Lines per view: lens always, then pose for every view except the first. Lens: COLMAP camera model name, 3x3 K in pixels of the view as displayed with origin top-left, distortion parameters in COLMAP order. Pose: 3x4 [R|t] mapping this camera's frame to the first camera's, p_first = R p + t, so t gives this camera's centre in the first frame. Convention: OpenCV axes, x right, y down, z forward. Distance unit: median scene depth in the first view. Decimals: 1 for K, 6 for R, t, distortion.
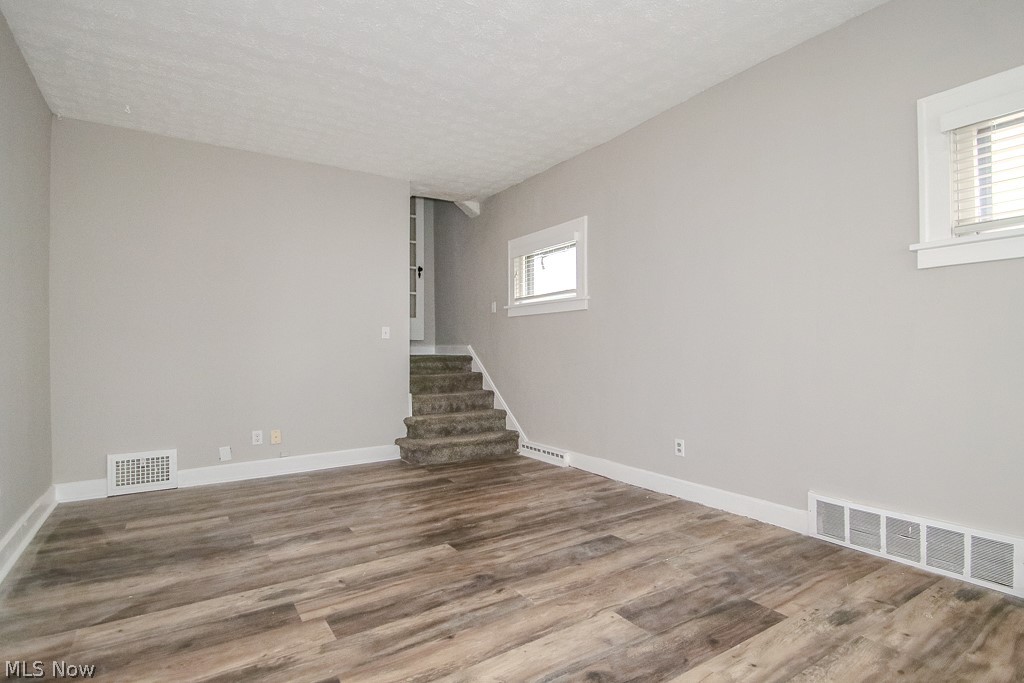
lens RADIAL K [[498.3, 0, 489.1], [0, 498.3, 345.0], [0, 0, 1]] dist [-0.002809, -0.001411]
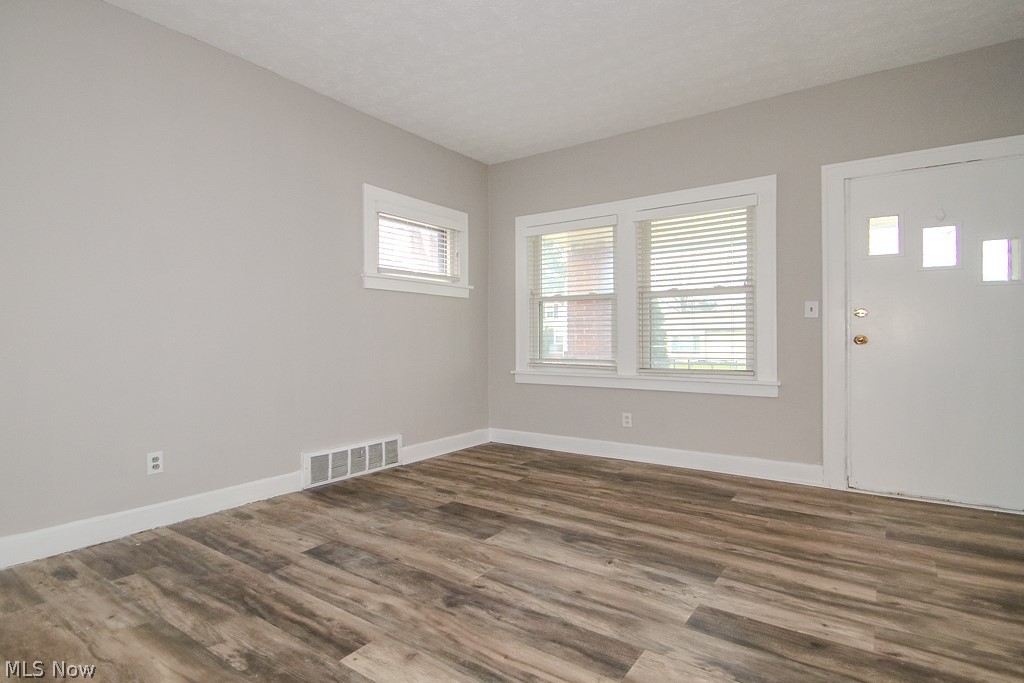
lens RADIAL K [[498.3, 0, 496.0], [0, 498.3, 338.9], [0, 0, 1]] dist [-0.002809, -0.001411]
pose [[-0.337960, 0.004697, 0.941149, -0.741329], [-0.004419, 0.999969, -0.006578, 0.023247], [-0.941150, -0.006382, -0.337929, 1.085042]]
